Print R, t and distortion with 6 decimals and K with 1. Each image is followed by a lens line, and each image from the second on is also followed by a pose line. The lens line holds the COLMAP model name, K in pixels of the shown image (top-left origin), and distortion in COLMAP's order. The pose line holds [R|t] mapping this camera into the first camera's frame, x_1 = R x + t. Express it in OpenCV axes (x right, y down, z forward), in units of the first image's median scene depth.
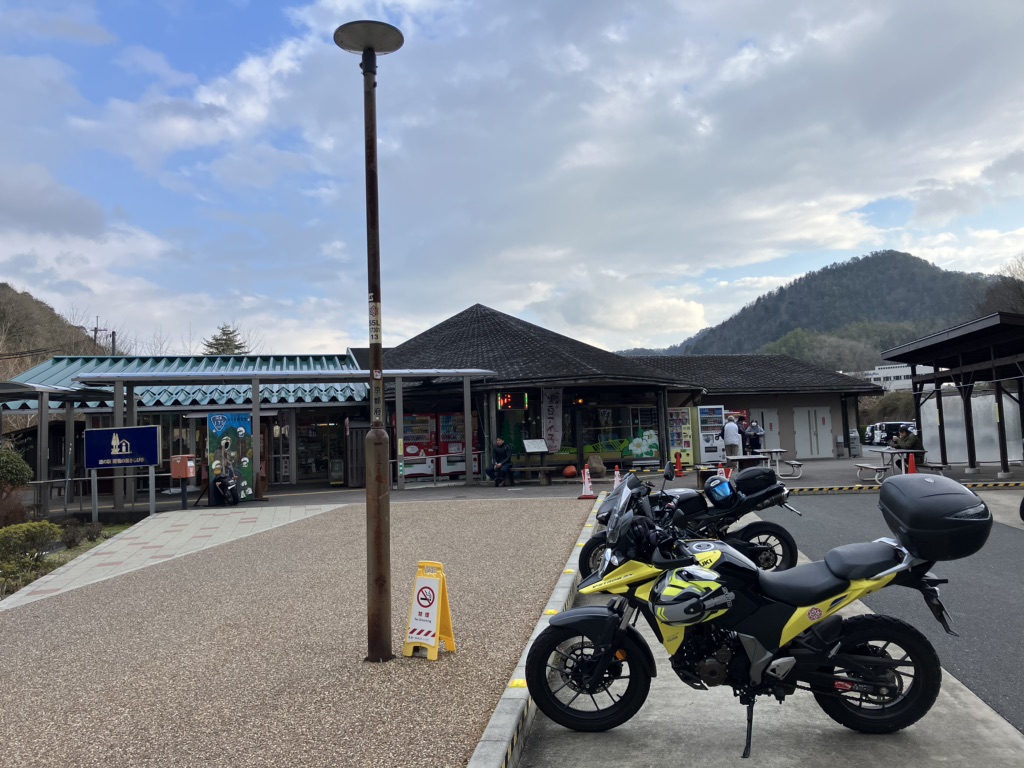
lens RADIAL K [[825.9, 0, 516.7], [0, 825.9, 410.8], [0, 0, 1]] dist [-0.000494, -0.007033]
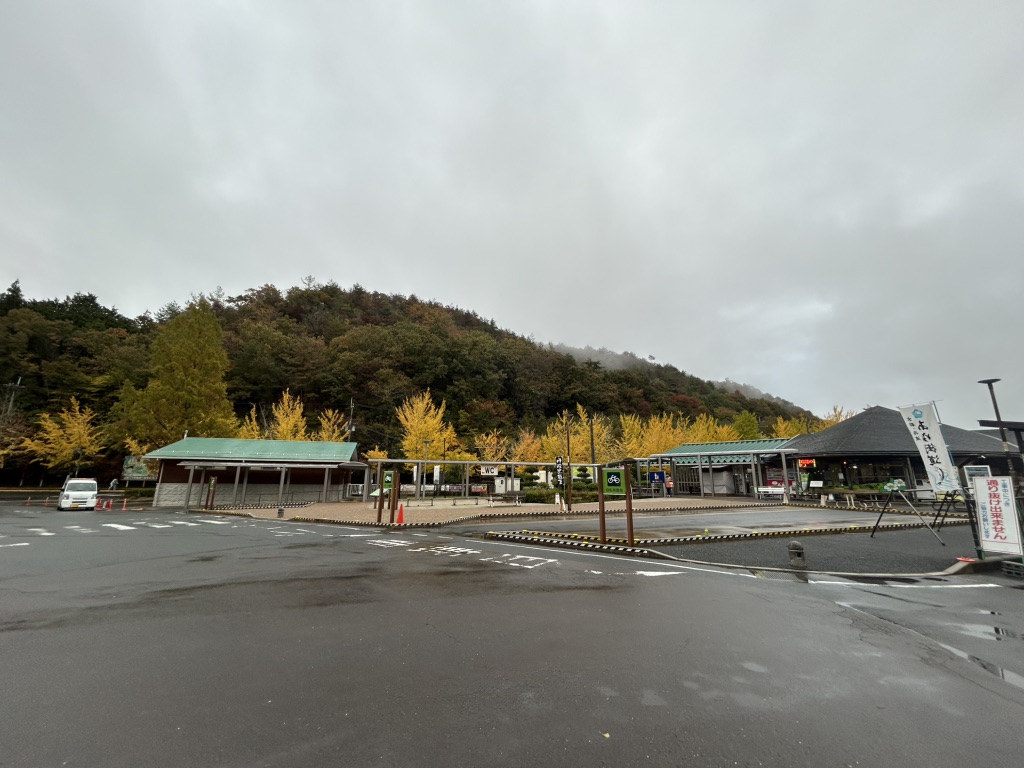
lens RADIAL K [[412.4, 0, 512.0], [0, 412.4, 384.0], [0, 0, 1]] dist [0.002908, 0.000472]
pose [[0.419912, -0.162812, -0.892841, 0.690542], [0.007302, 0.984351, -0.176066, -0.031656], [0.907535, 0.067413, 0.414530, -0.220999]]
